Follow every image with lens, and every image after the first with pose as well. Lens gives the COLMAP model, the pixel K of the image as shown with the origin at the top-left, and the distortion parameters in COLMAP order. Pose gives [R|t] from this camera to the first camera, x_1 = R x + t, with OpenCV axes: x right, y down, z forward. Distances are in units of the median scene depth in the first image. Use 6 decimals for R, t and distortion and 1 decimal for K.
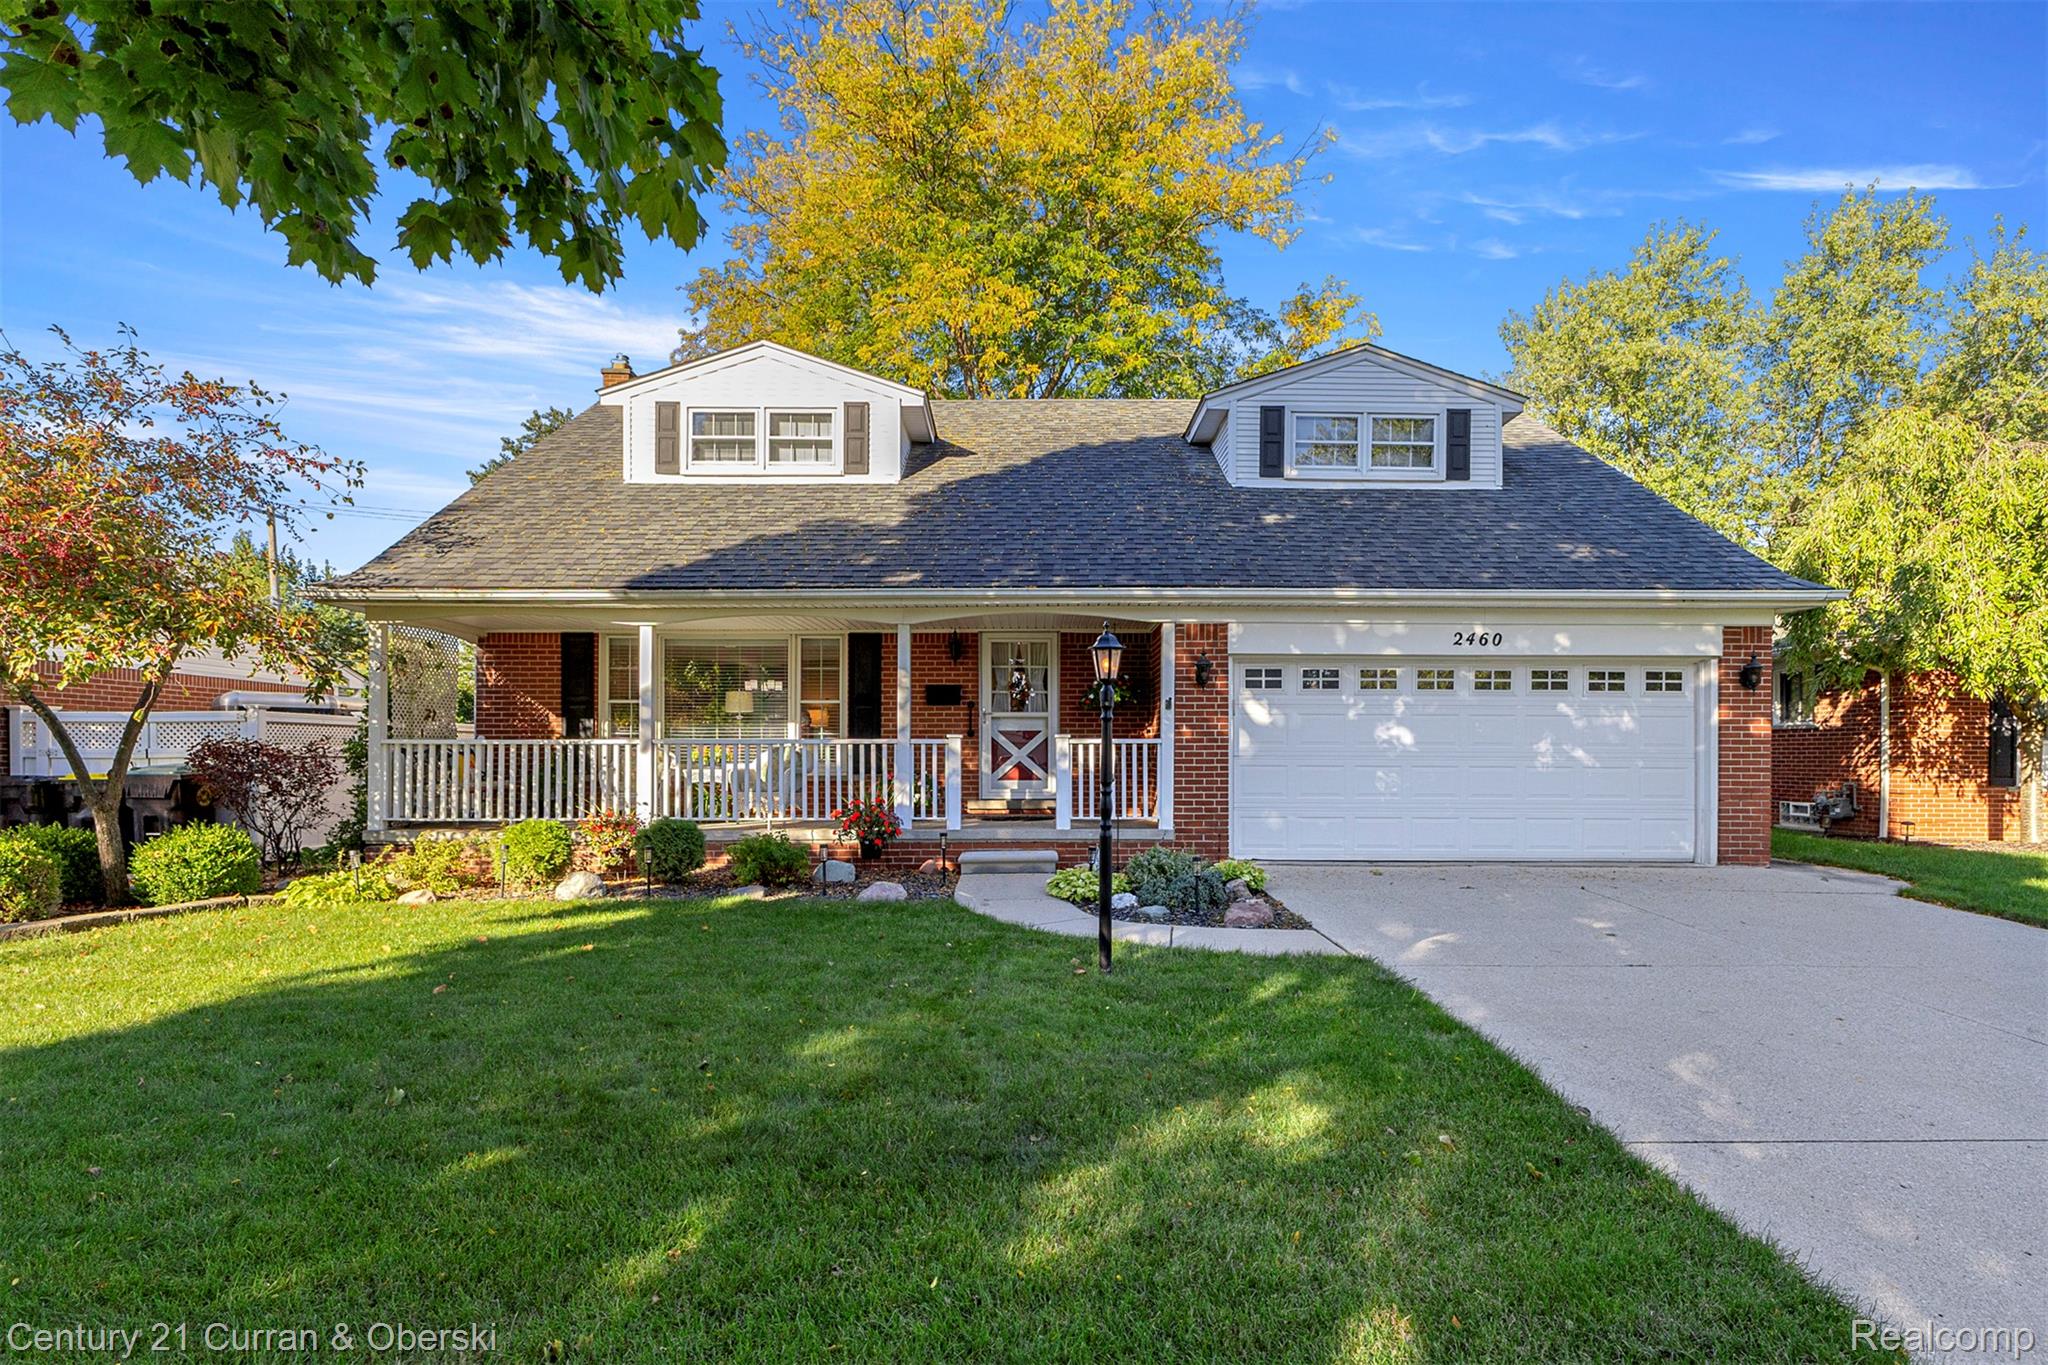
lens RADIAL K [[1003.6, 0, 1028.4], [0, 1003.6, 703.1], [0, 0, 1]] dist [-0.010958, 0.000962]
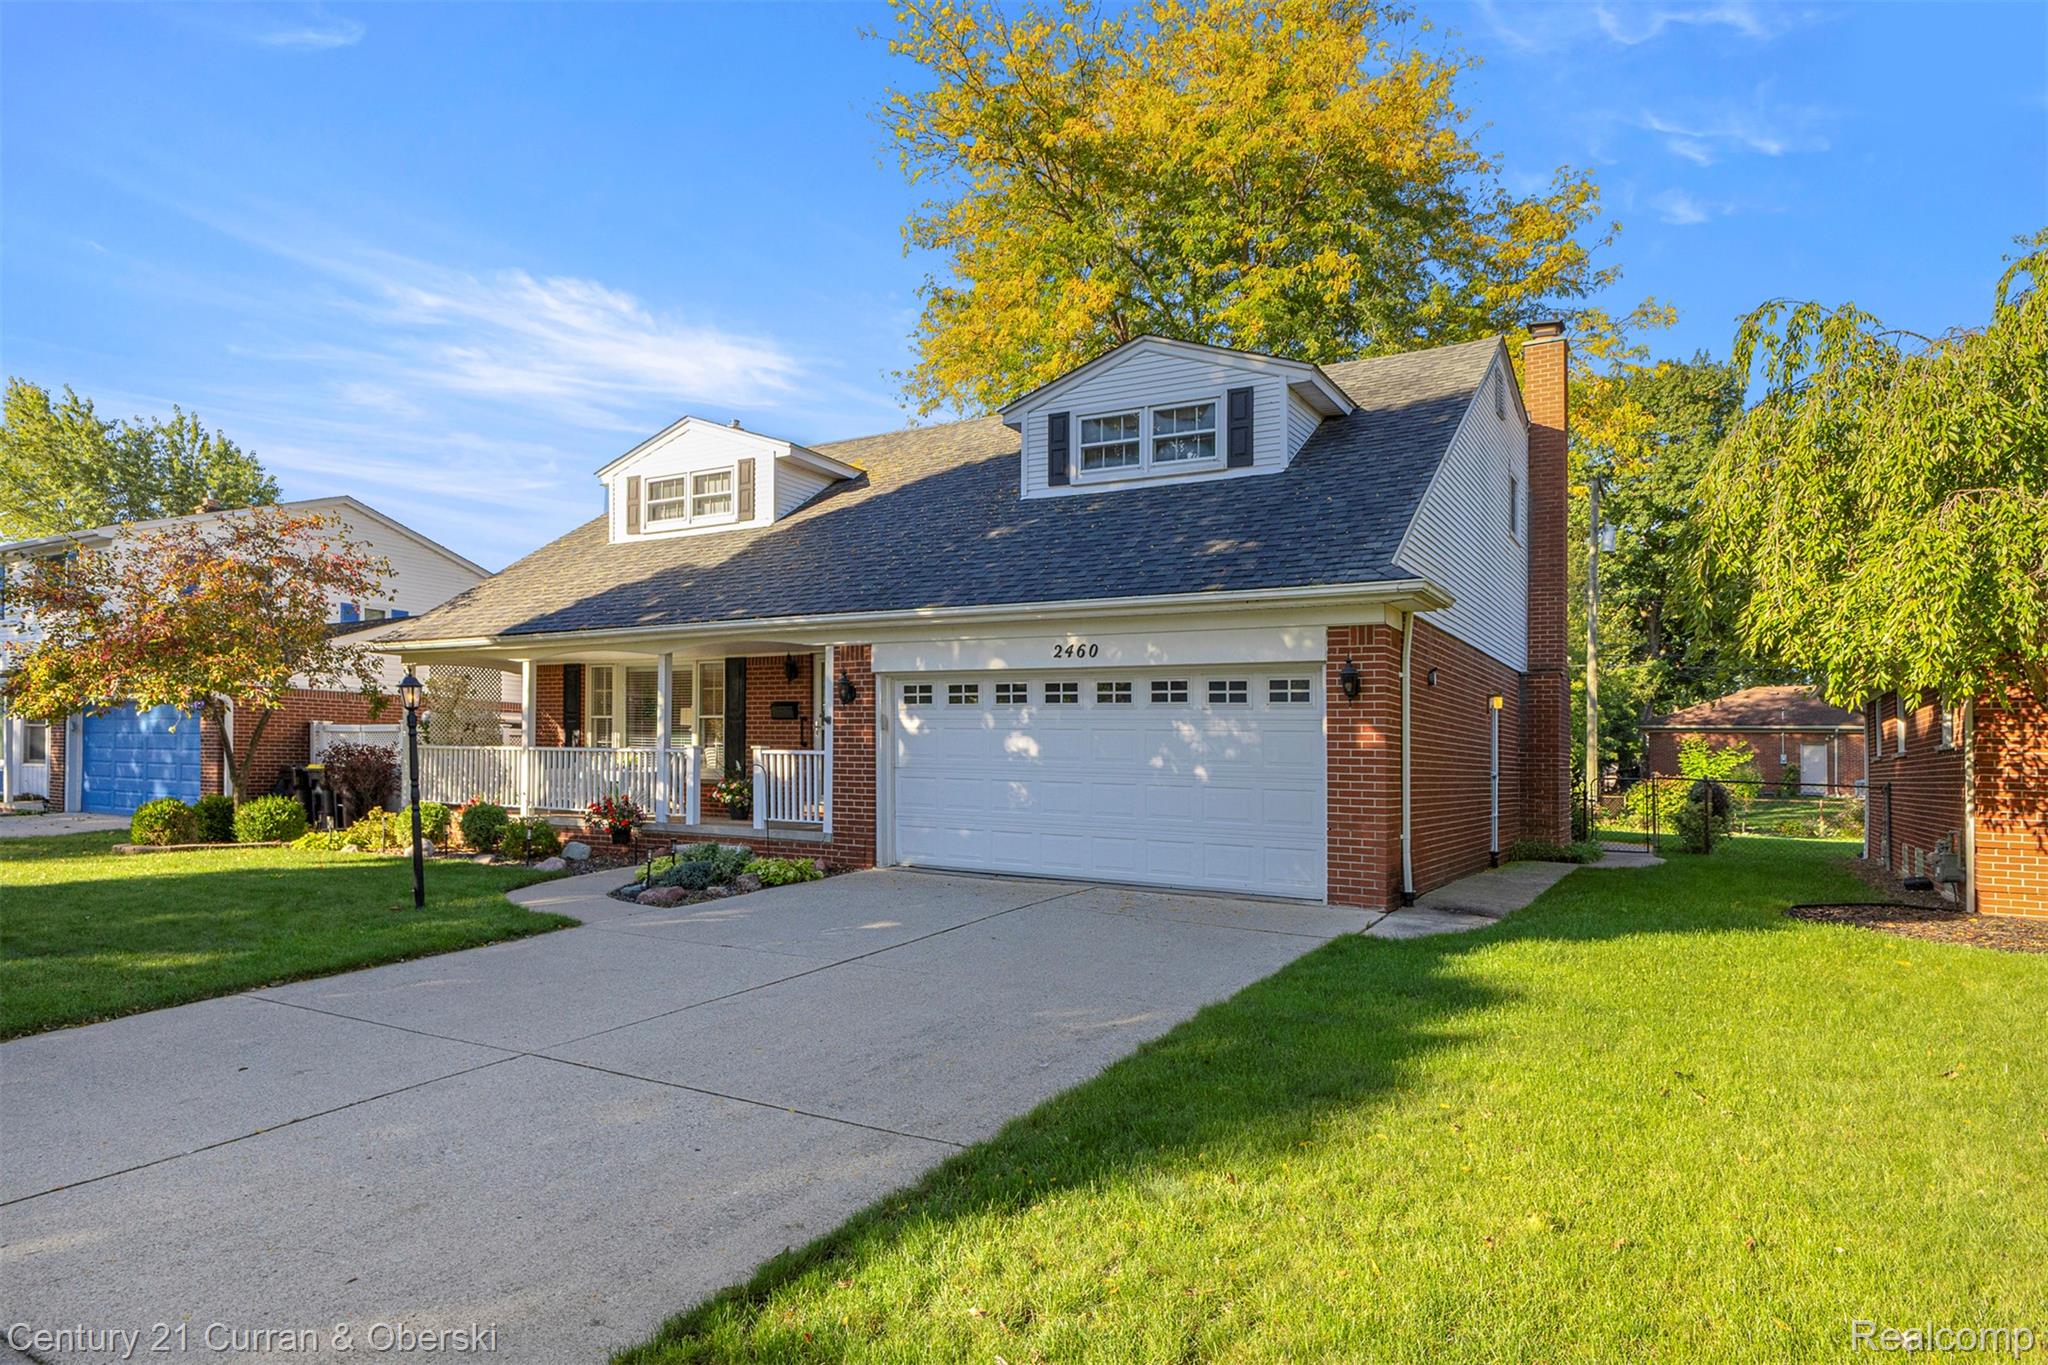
lens RADIAL K [[1178.2, 0, 1026.0], [0, 1178.2, 693.9], [0, 0, 1]] dist [0.055033, 0.000490]
pose [[0.857445, -0.014341, -0.514377, 0.963798], [0.002415, 0.999713, -0.023847, 0.004628], [0.514571, 0.019205, 0.857233, 0.000750]]
